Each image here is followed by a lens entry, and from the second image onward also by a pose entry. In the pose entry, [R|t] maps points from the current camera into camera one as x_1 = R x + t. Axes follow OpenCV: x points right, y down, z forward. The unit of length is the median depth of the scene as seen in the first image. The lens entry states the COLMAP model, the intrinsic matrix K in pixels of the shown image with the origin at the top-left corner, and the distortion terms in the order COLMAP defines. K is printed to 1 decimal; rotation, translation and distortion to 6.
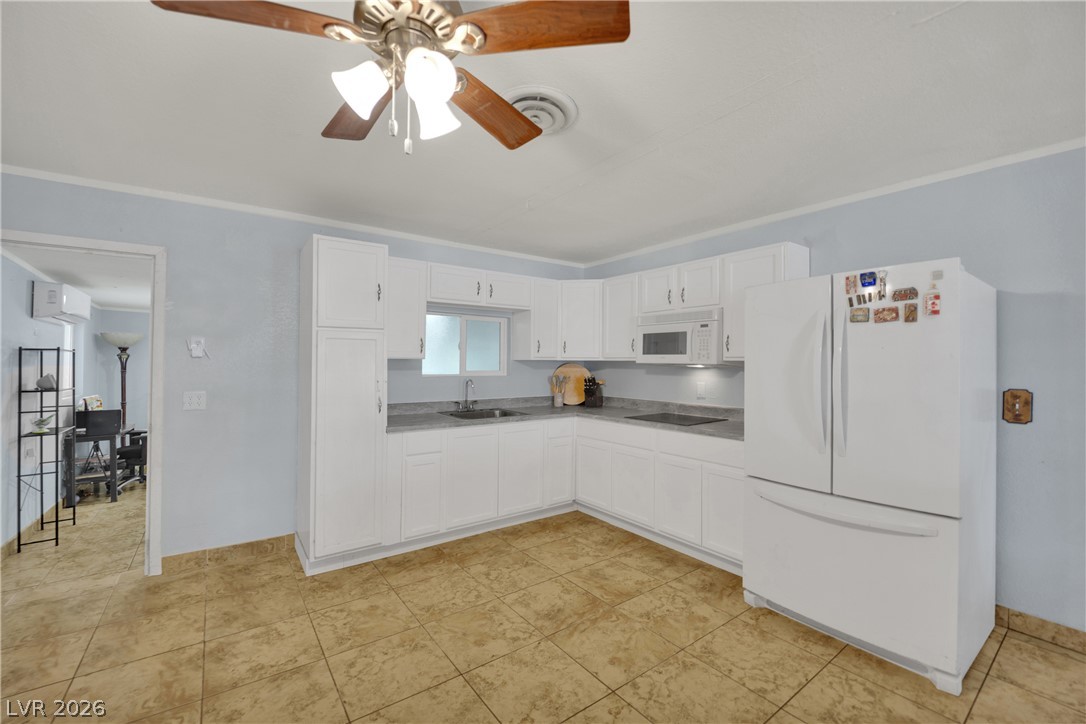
lens RADIAL K [[445.7, 0, 541.9], [0, 445.7, 363.2], [0, 0, 1]] dist [-0.019760, -0.000225]
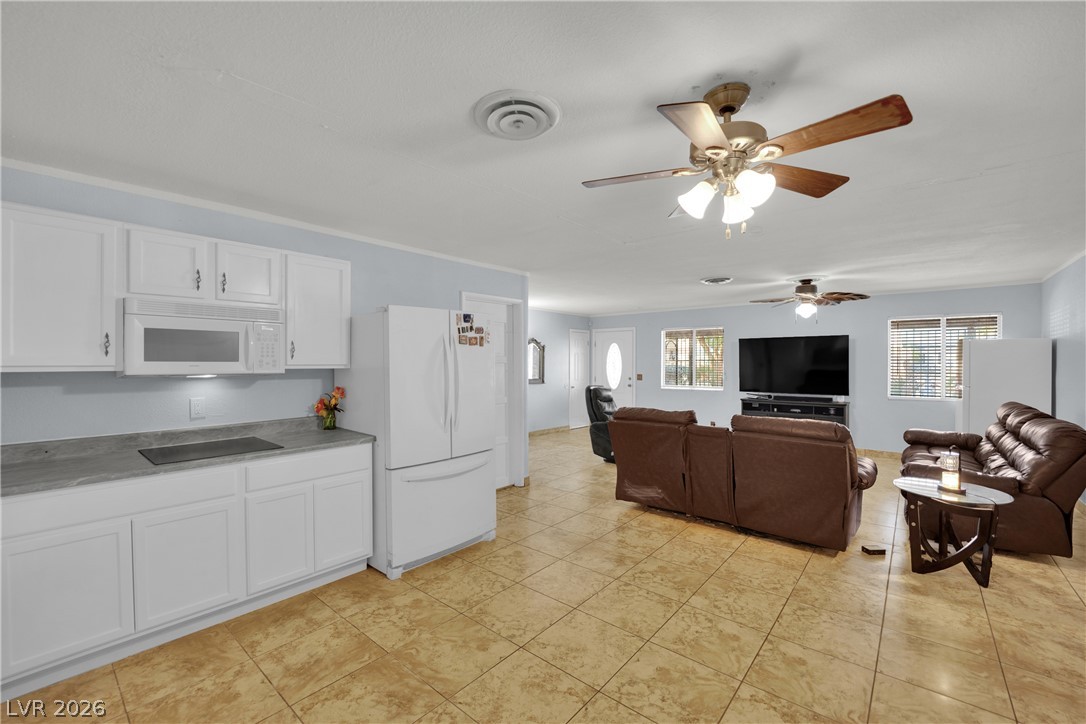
lens RADIAL K [[445.7, 0, 541.9], [0, 445.7, 363.2], [0, 0, 1]] dist [-0.019760, -0.000225]
pose [[-0.226992, -0.008625, 0.973858, -0.675671], [0.002572, 0.999952, 0.009456, -0.027939], [-0.973893, 0.004651, -0.226959, 0.804519]]
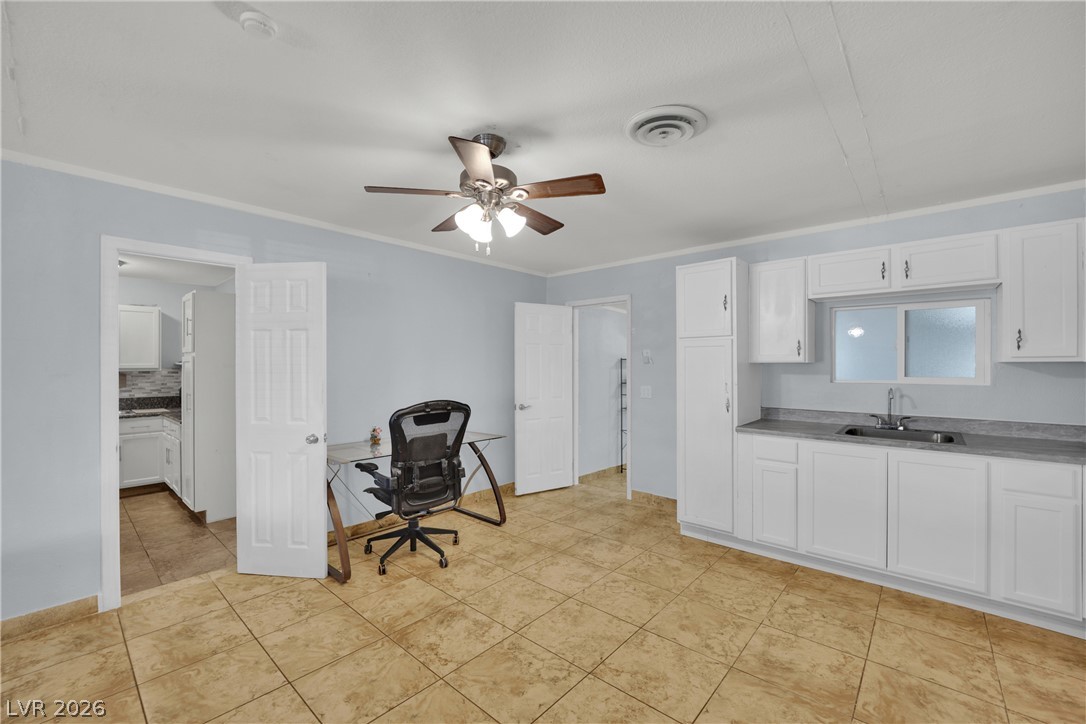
lens RADIAL K [[453.6, 0, 540.0], [0, 453.6, 364.1], [0, 0, 1]] dist [-0.011961, -0.000343]
pose [[0.206960, -0.005353, -0.978335, 0.670184], [0.000458, 0.999985, -0.005375, -0.001811], [0.978349, 0.000664, 0.206959, 0.333469]]
